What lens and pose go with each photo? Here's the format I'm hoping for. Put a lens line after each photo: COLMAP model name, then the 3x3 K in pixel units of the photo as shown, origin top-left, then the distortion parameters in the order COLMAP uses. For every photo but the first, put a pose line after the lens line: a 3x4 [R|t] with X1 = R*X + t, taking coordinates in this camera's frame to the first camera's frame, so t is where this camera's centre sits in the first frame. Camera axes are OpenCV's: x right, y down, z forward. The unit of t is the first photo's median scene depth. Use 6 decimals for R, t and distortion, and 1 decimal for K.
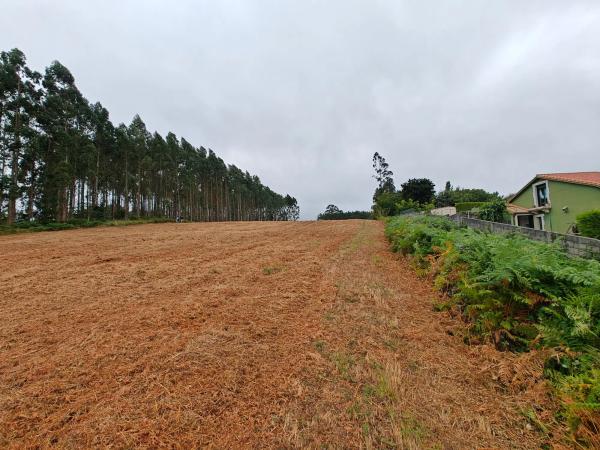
lens RADIAL K [[252.1, 0, 299.2], [0, 252.1, 222.2], [0, 0, 1]] dist [0.000748, 0.000984]
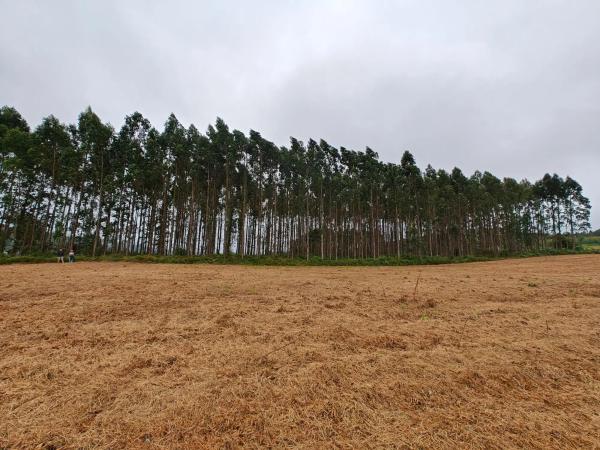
lens RADIAL K [[250.2, 0, 300.0], [0, 250.2, 225.0], [0, 0, 1]] dist [0.001369, 0.000801]
pose [[0.551103, -0.089126, -0.829664, 0.074785], [0.039907, 0.995957, -0.080481, -0.004207], [0.833482, 0.011244, 0.552432, 0.386357]]
